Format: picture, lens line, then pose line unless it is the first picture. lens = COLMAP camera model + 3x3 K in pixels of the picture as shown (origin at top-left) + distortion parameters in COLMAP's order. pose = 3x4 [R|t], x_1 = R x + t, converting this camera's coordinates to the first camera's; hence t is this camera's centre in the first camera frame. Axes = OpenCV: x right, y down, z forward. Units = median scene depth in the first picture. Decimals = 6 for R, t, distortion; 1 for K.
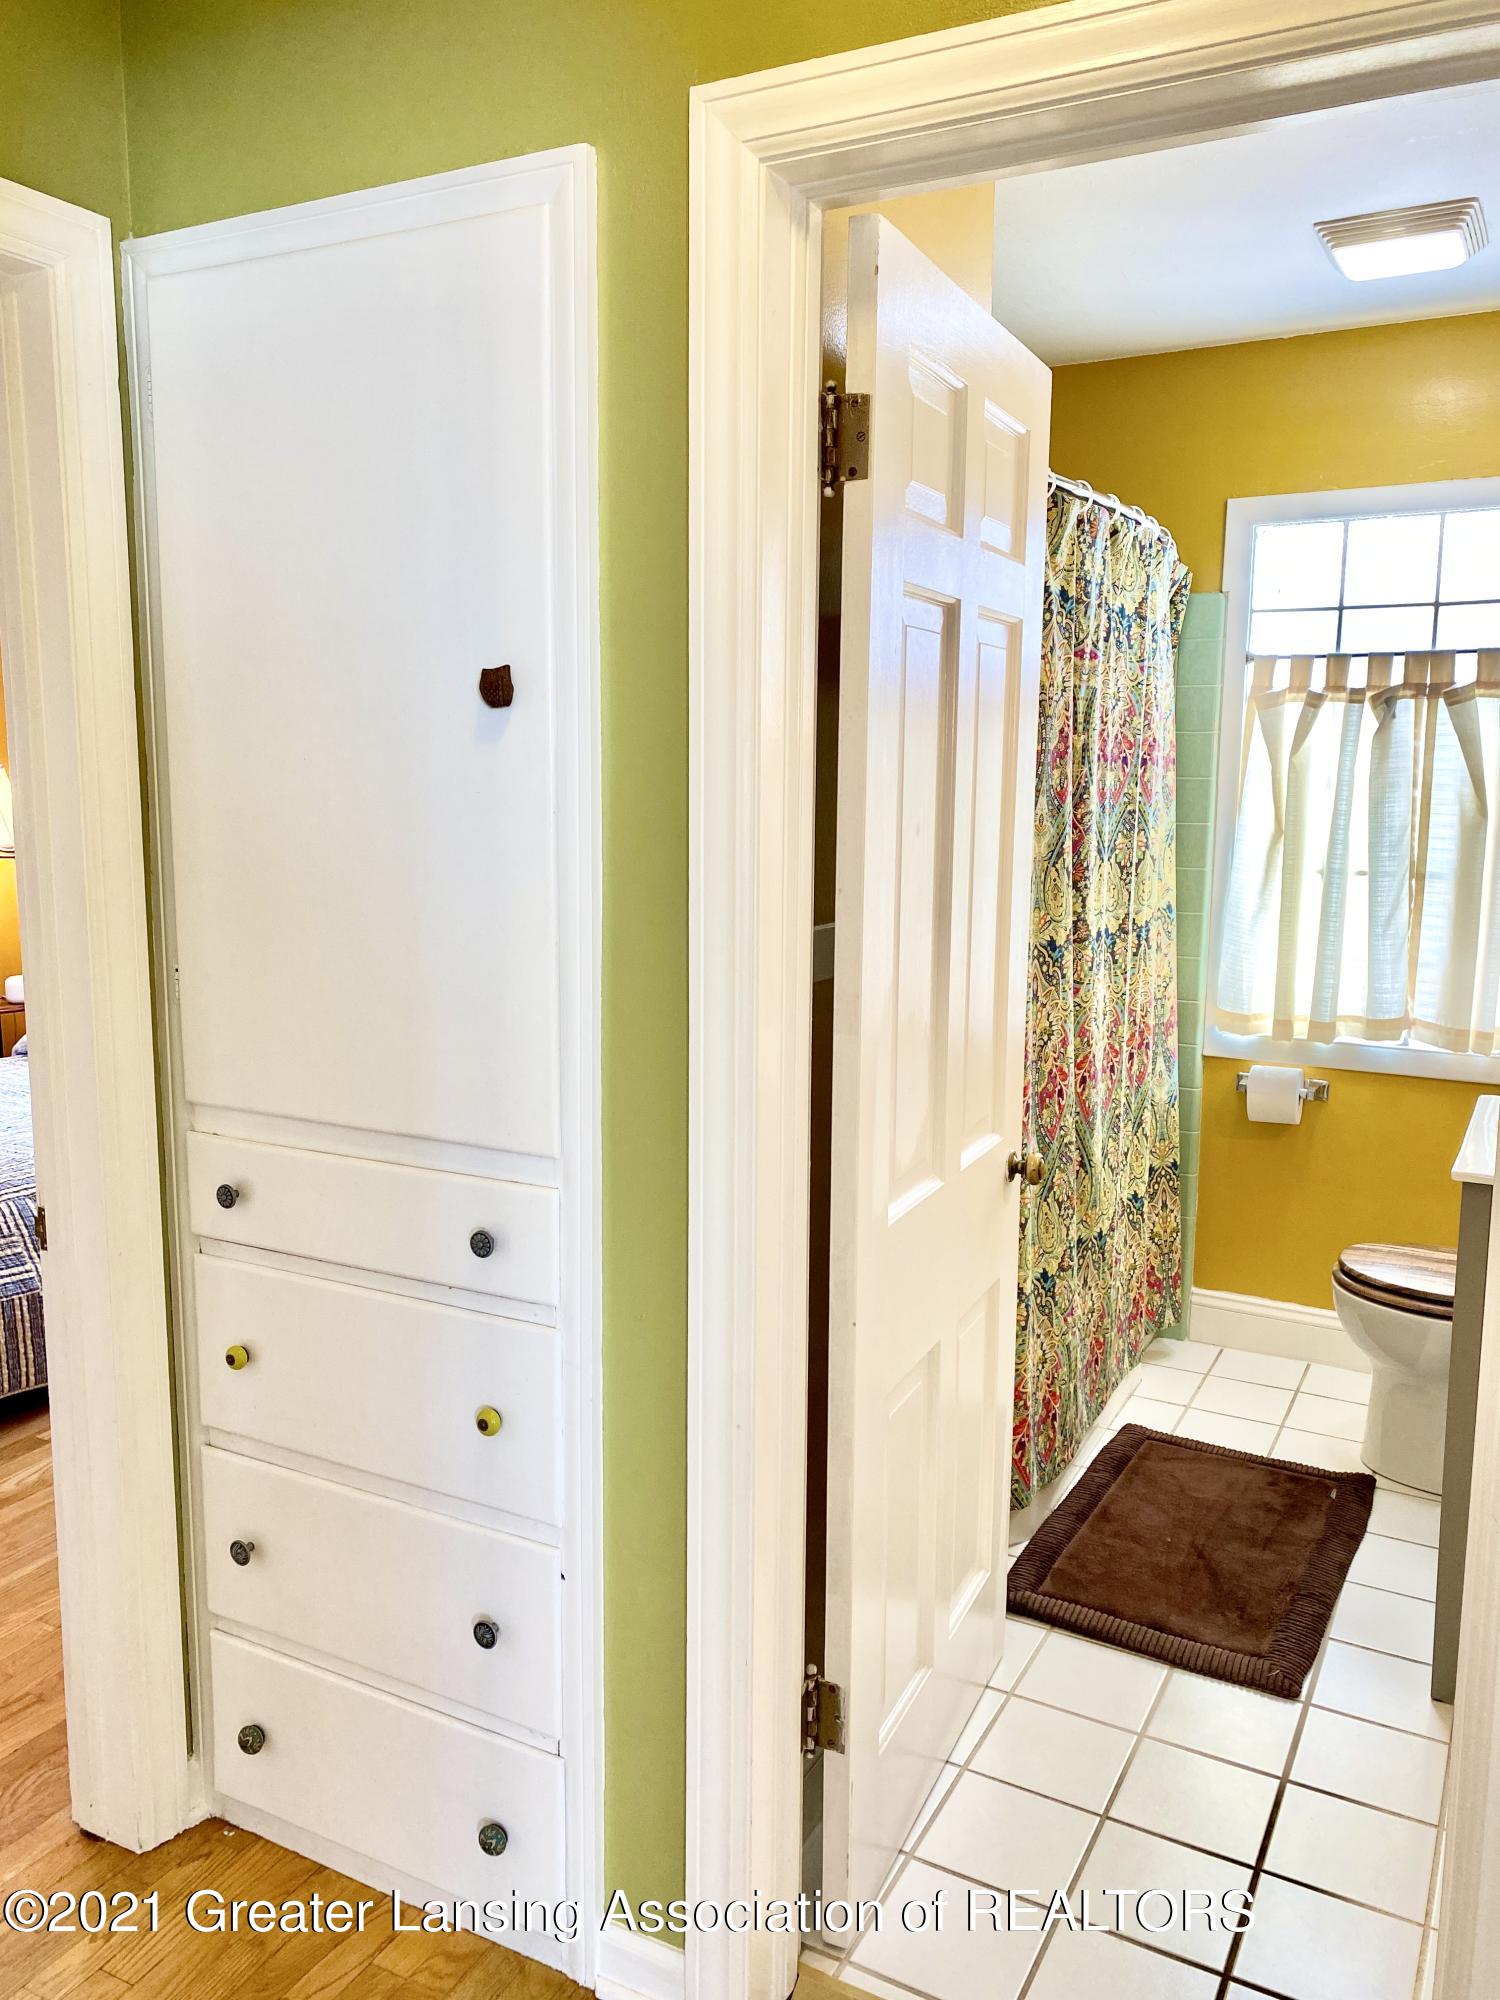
lens RADIAL K [[1519.2, 0, 751.4], [0, 1519.2, 999.8], [0, 0, 1]] dist [-0.003244, 0.003441]
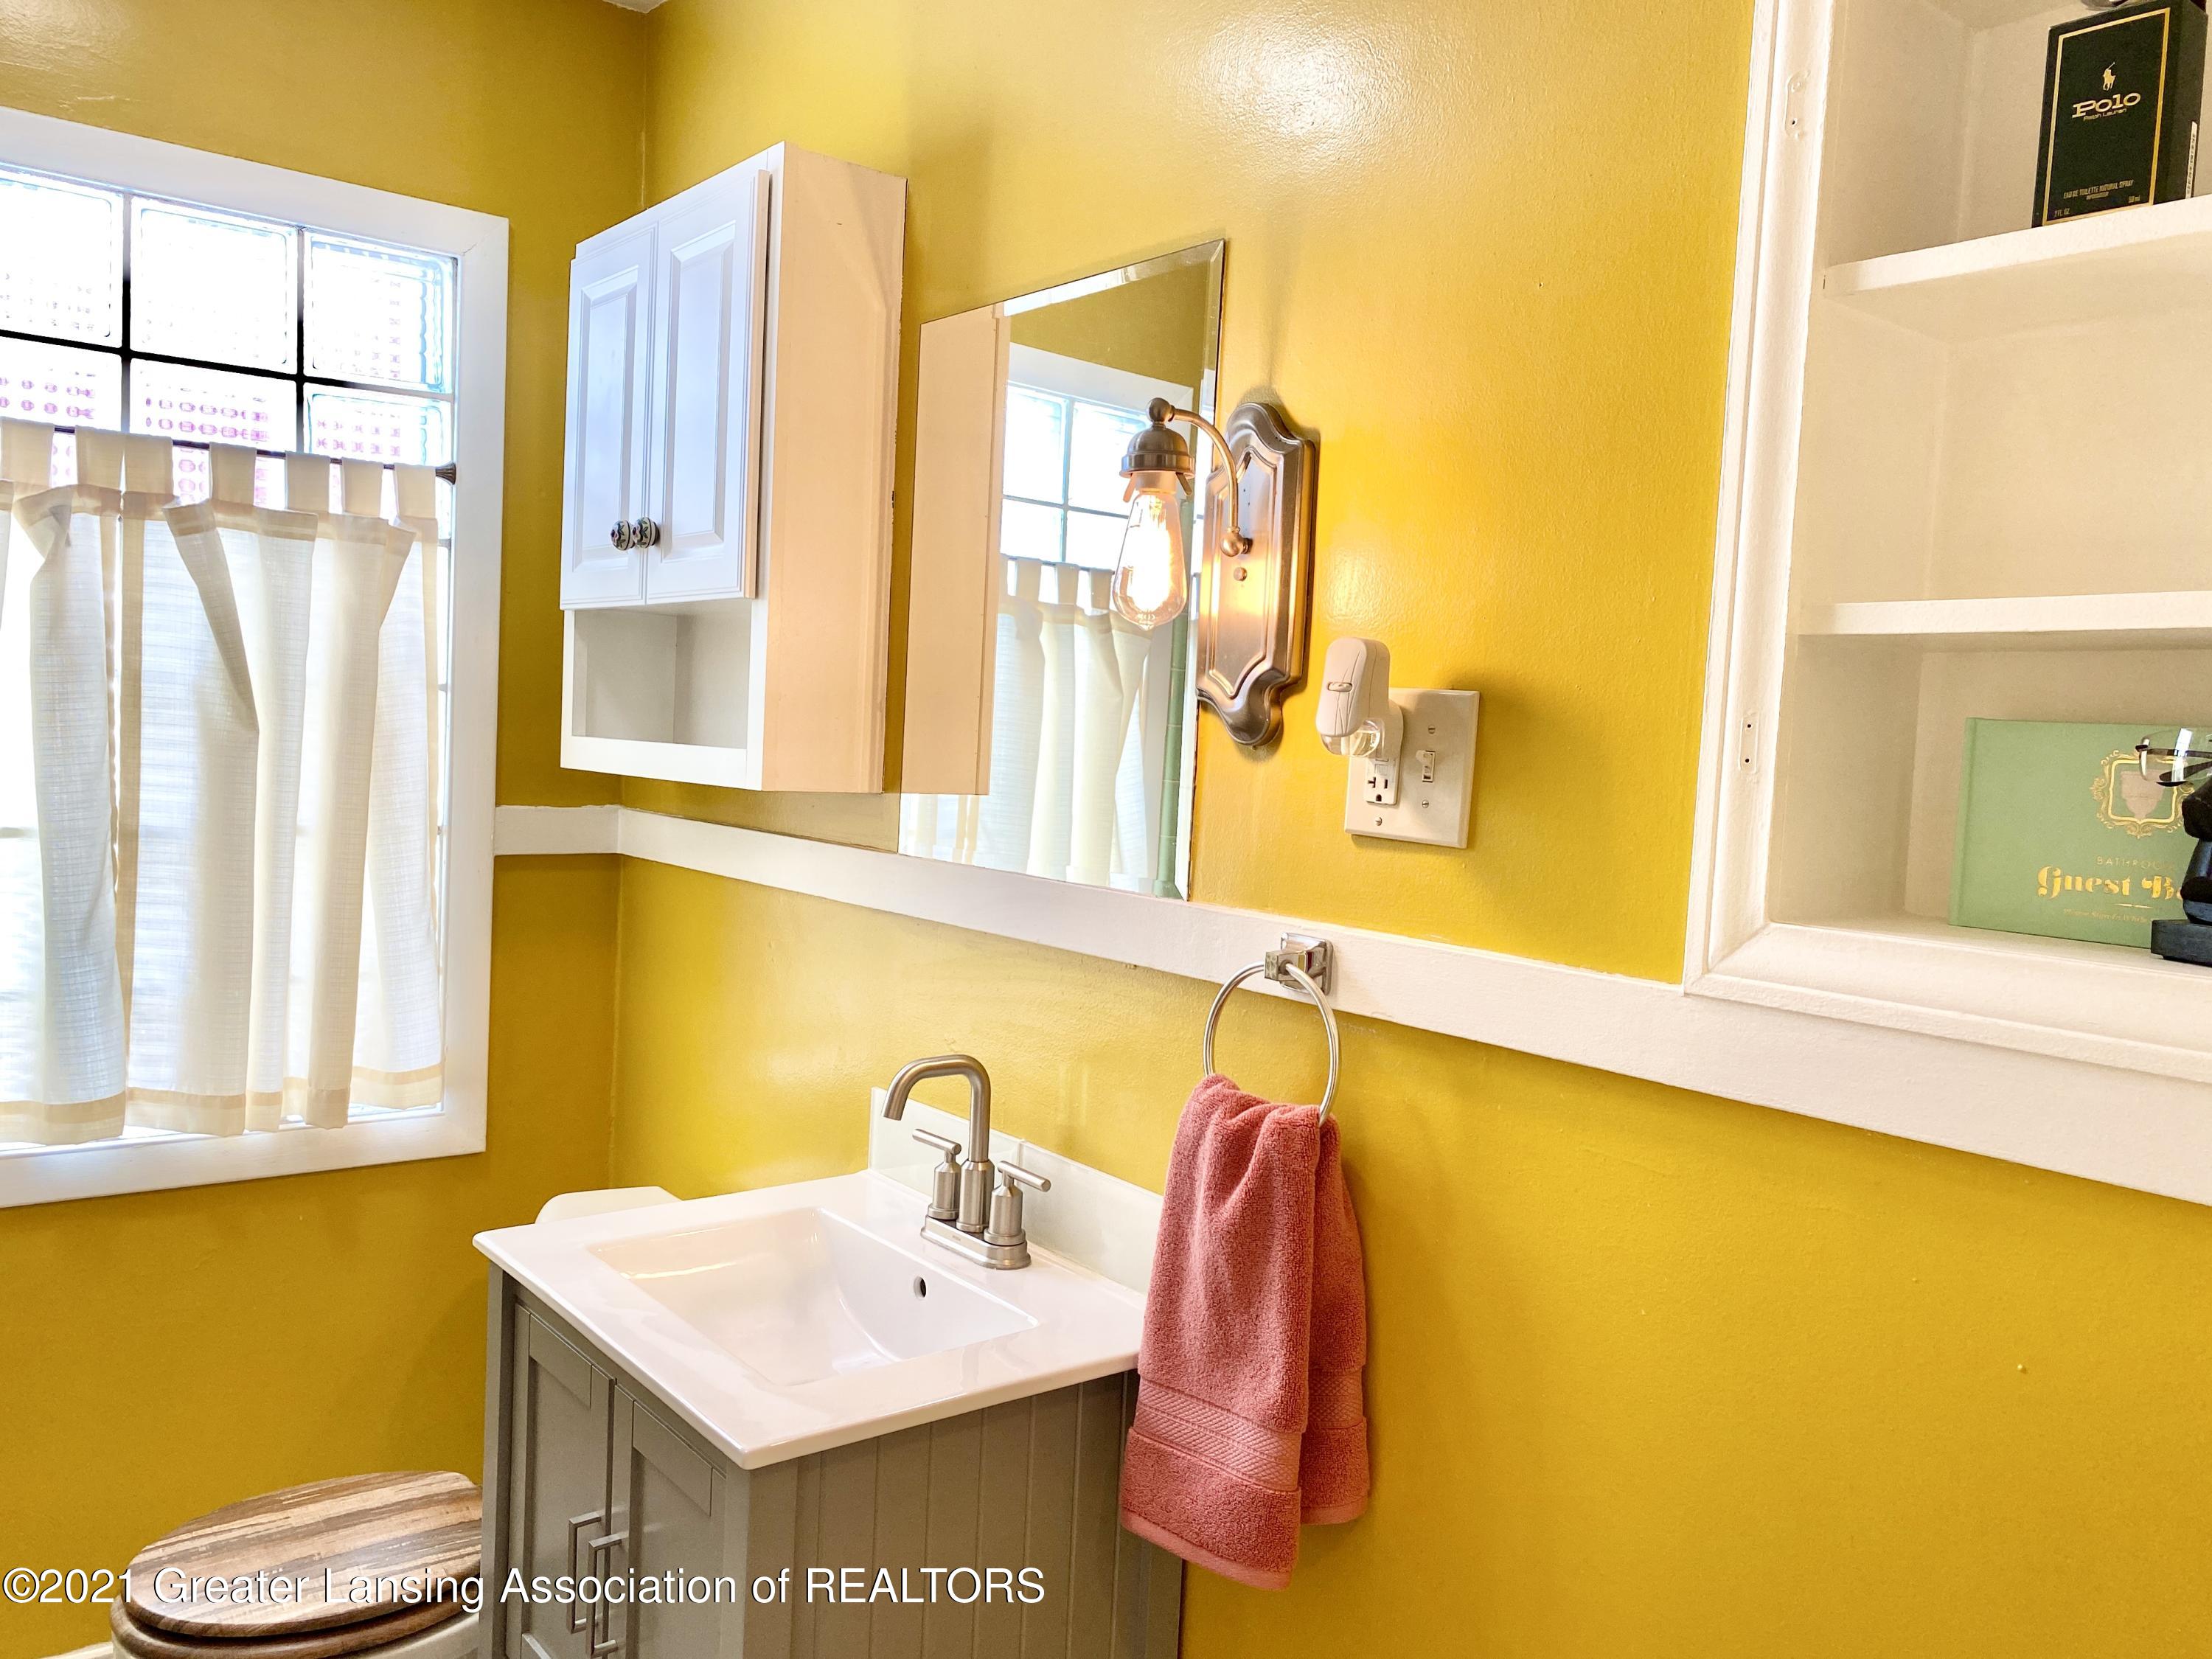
lens RADIAL K [[1680.2, 0, 1109.3], [0, 1680.2, 833.9], [0, 0, 1]] dist [-0.003244, 0.003441]
pose [[0.379983, -0.046277, 0.923835, 0.007803], [0.093183, 0.995582, 0.011544, -0.055972], [-0.920288, 0.081699, 0.382617, 0.438961]]
